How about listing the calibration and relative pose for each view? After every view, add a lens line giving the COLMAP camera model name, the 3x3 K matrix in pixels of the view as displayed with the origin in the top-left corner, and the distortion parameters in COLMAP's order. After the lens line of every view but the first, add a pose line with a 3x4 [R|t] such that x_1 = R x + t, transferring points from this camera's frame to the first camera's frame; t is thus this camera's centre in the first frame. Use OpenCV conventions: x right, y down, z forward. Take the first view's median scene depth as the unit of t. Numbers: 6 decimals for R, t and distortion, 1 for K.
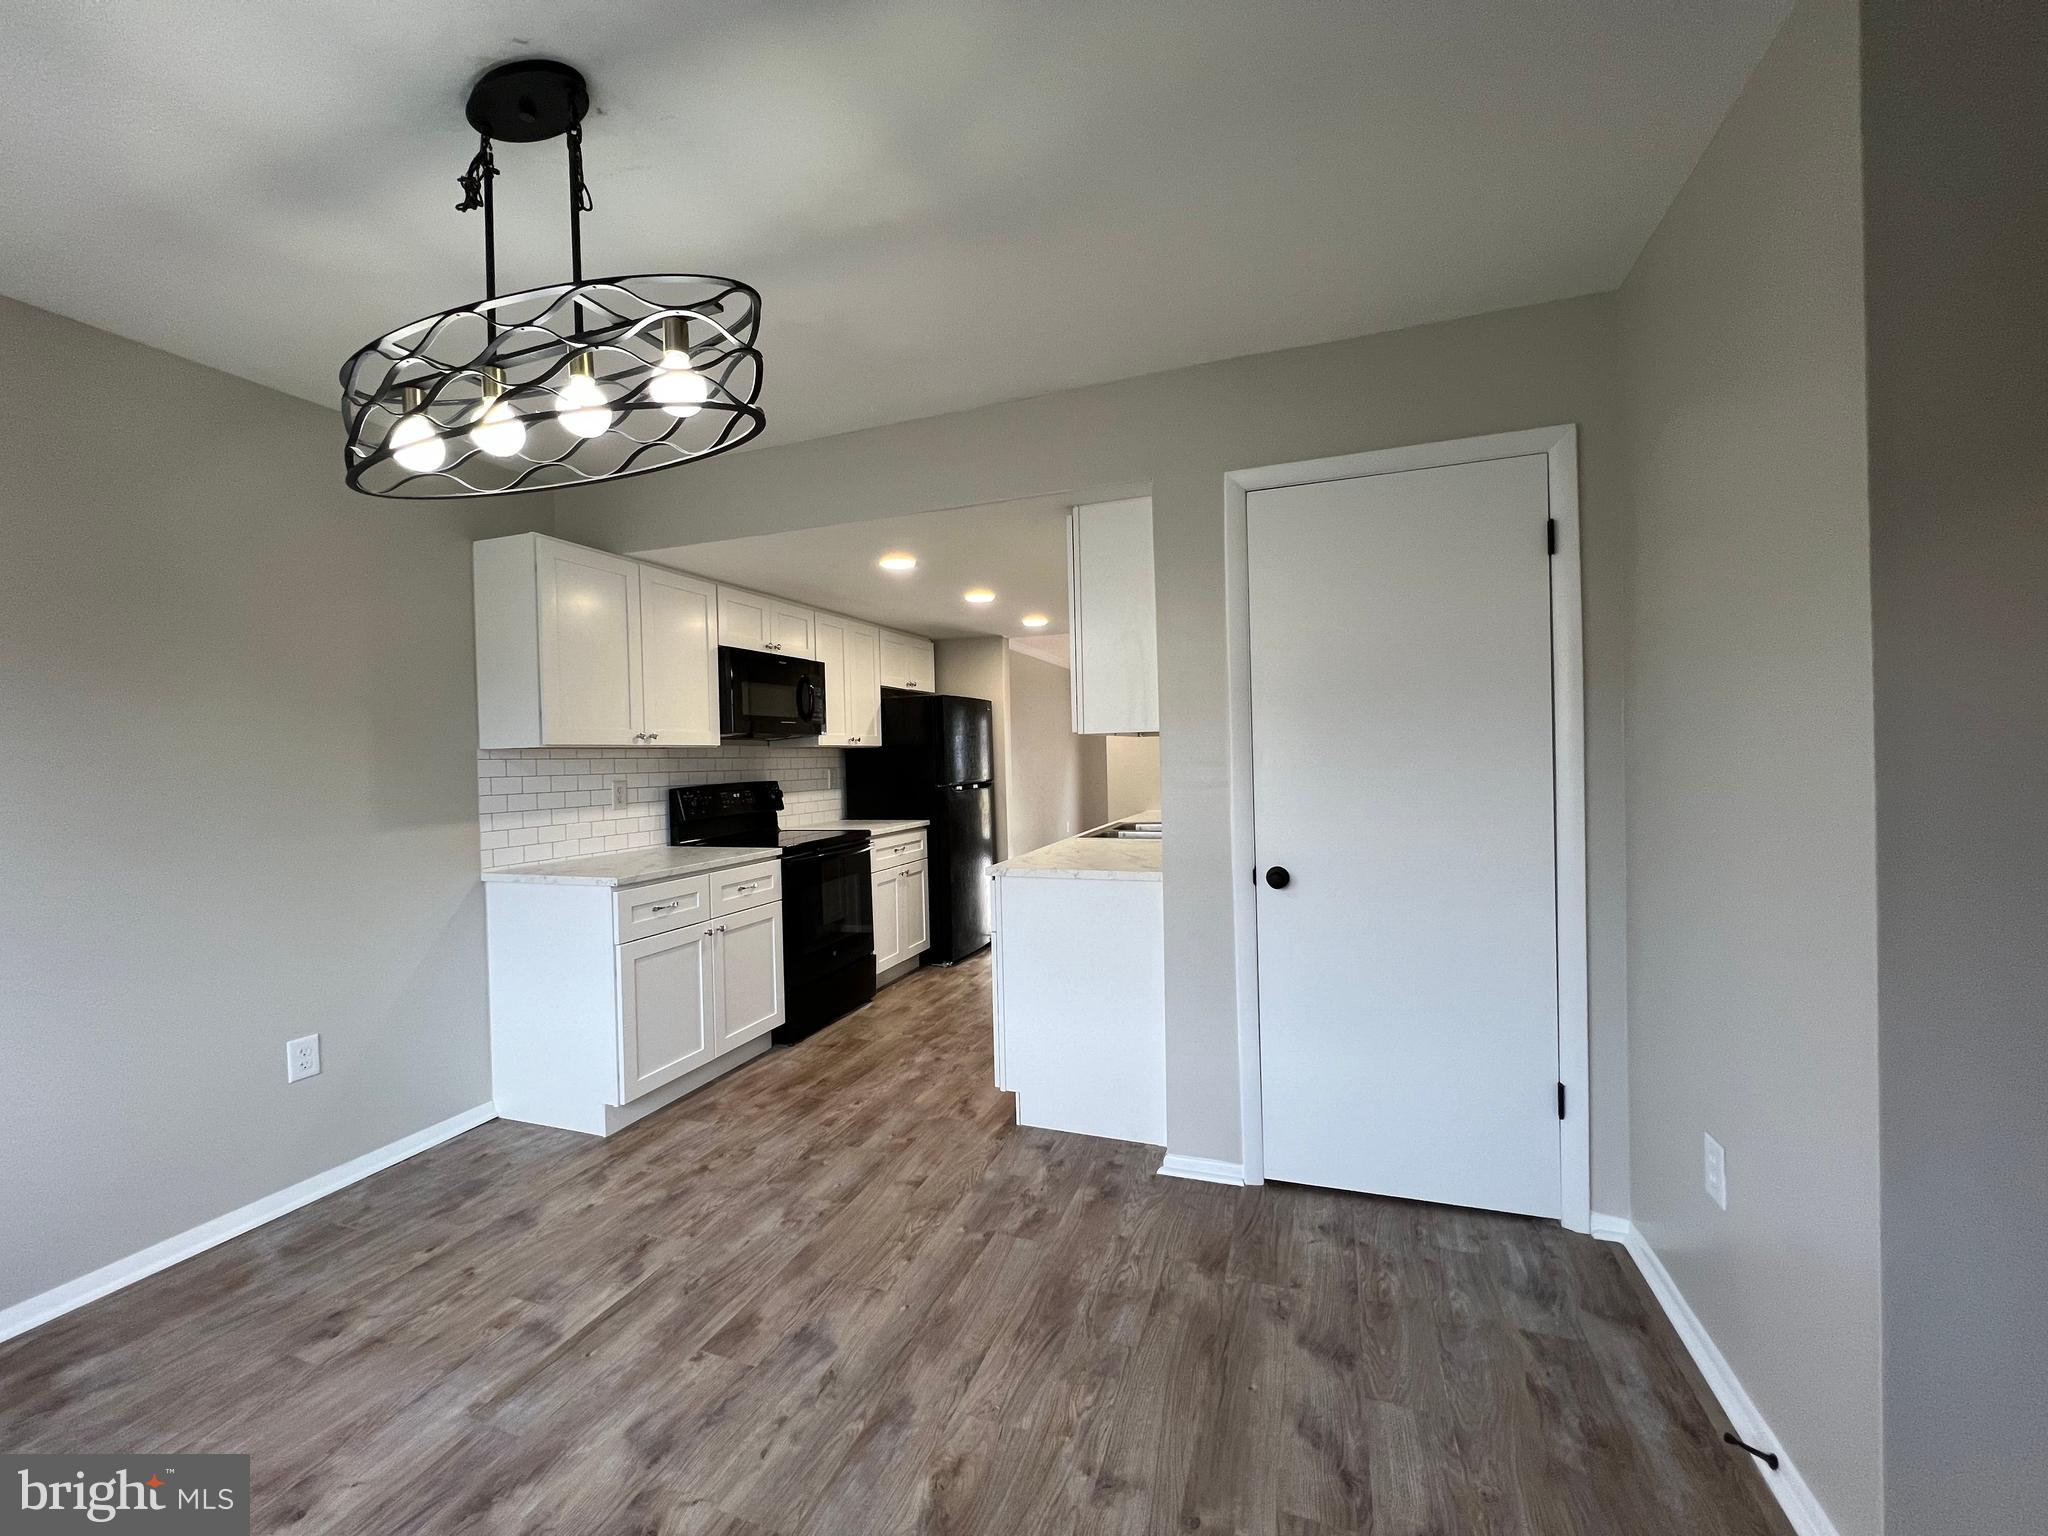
lens RADIAL K [[822.4, 0, 1024.0], [0, 822.4, 768.0], [0, 0, 1]] dist [-0.000146, -0.000009]
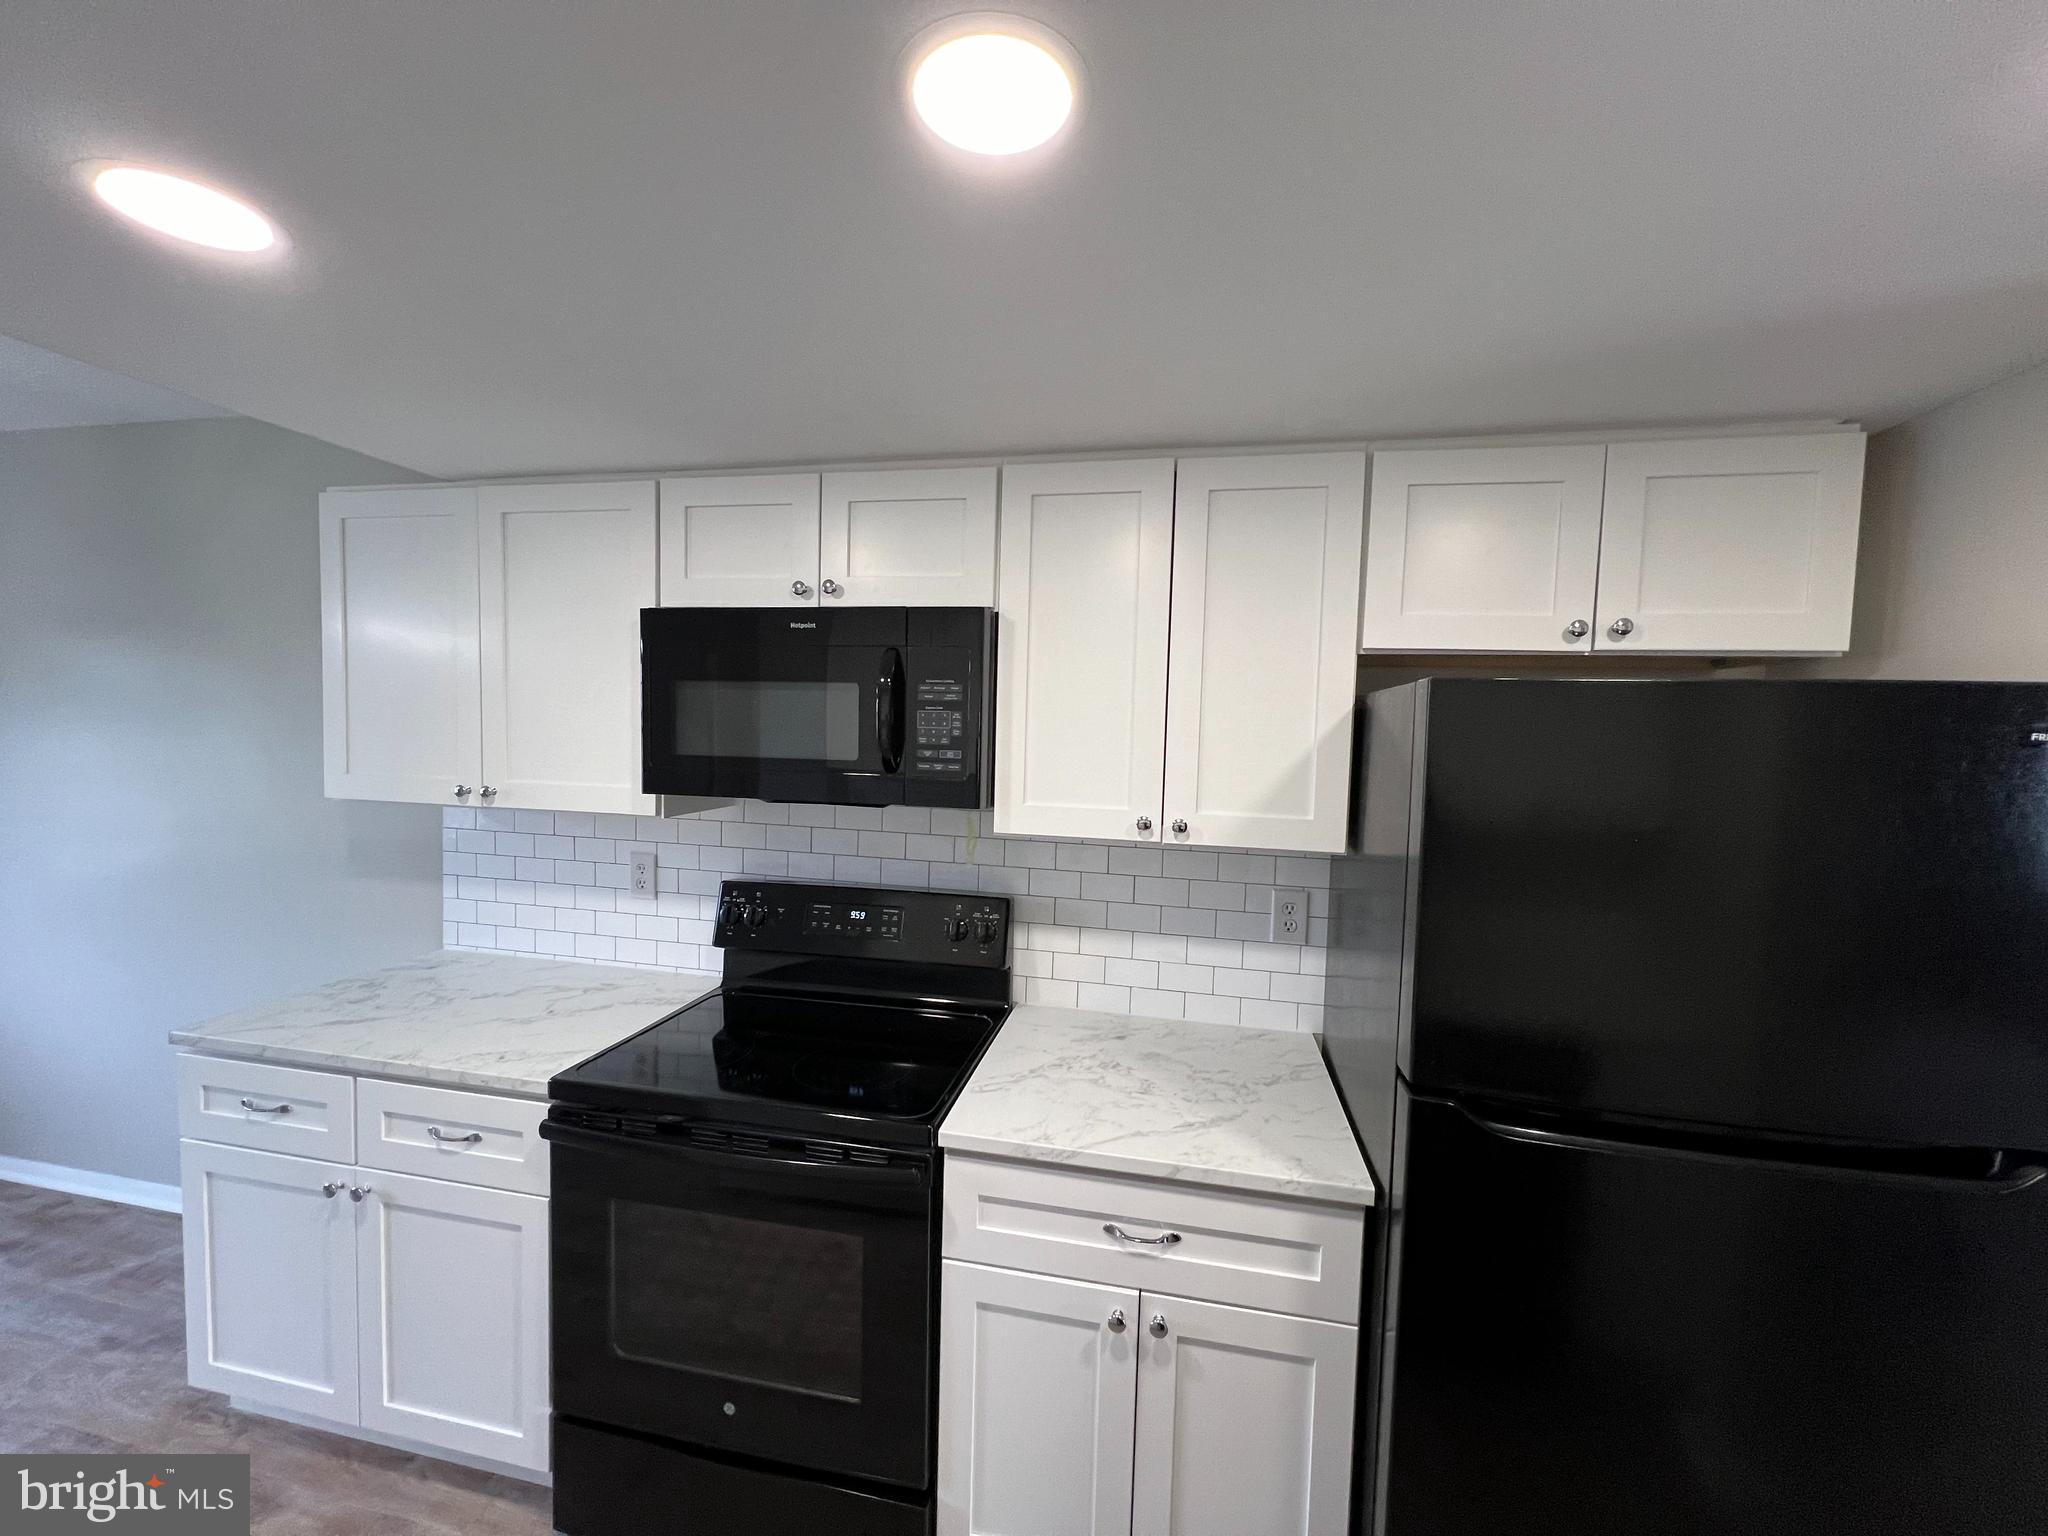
lens RADIAL K [[822.4, 0, 1024.0], [0, 822.4, 768.0], [0, 0, 1]] dist [-0.000146, -0.000009]
pose [[0.141905, 0.087912, -0.985969, 0.169472], [-0.042791, 0.995662, 0.082618, -0.129809], [0.988955, 0.030467, 0.145051, 1.413502]]
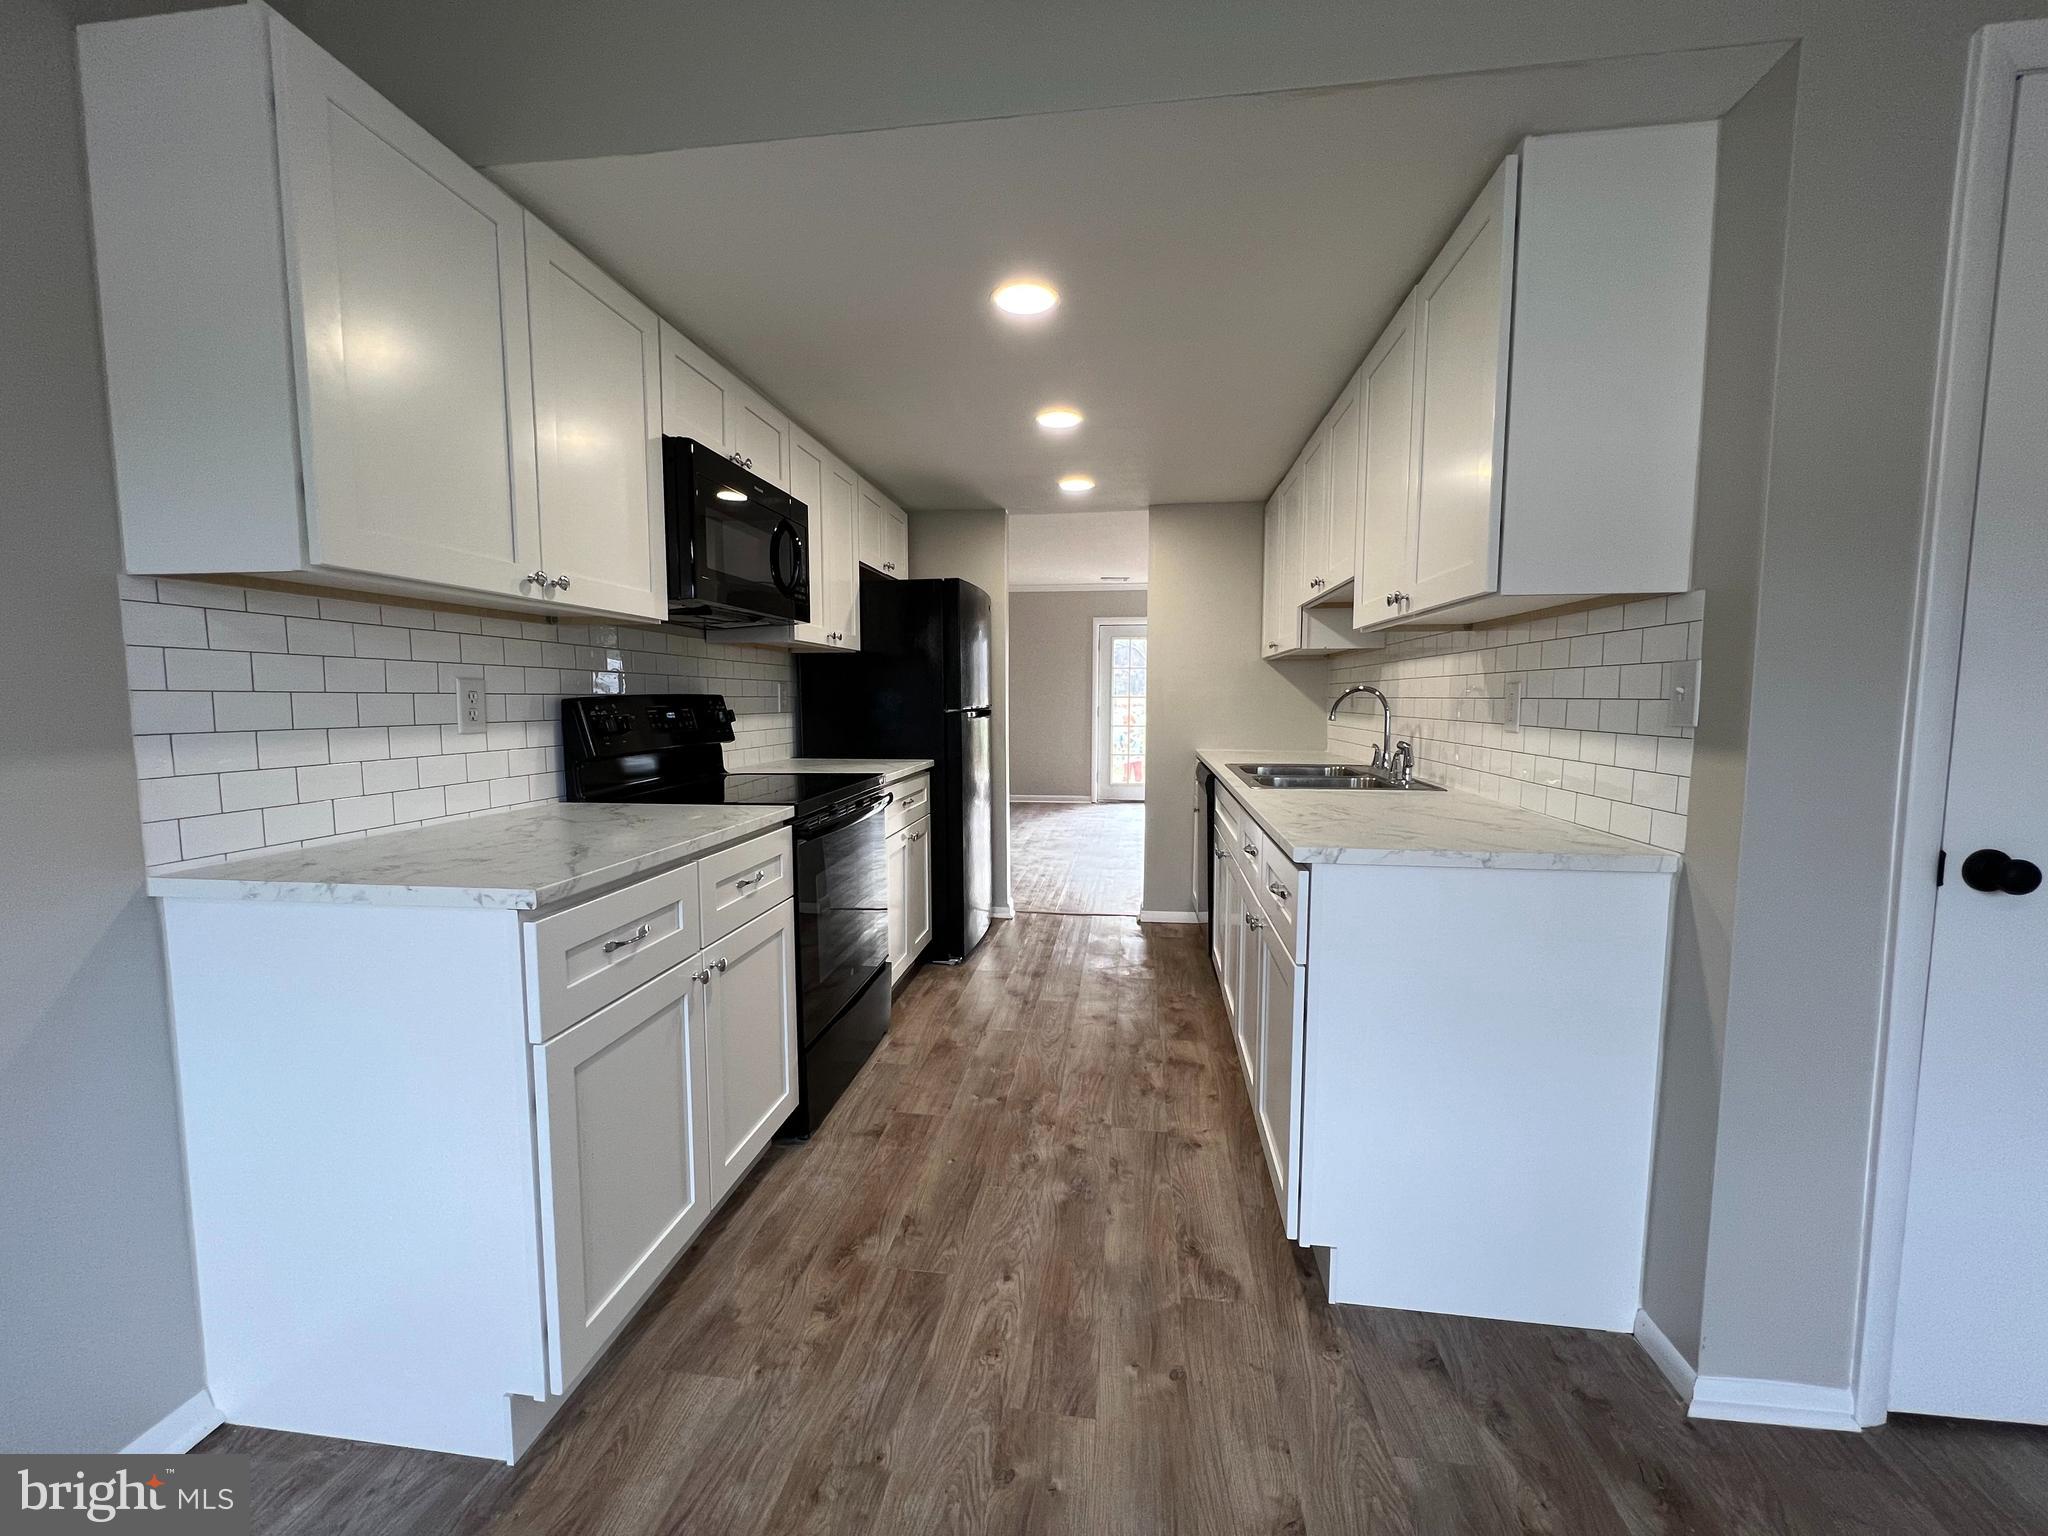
lens RADIAL K [[818.5, 0, 1021.5], [0, 818.5, 769.3], [0, 0, 1]] dist [-0.001500, 0.000398]
pose [[0.975790, 0.004424, 0.218666, -0.318386], [-0.020032, 0.997401, 0.069214, 0.035943], [-0.217791, -0.071919, 0.973342, 0.503917]]
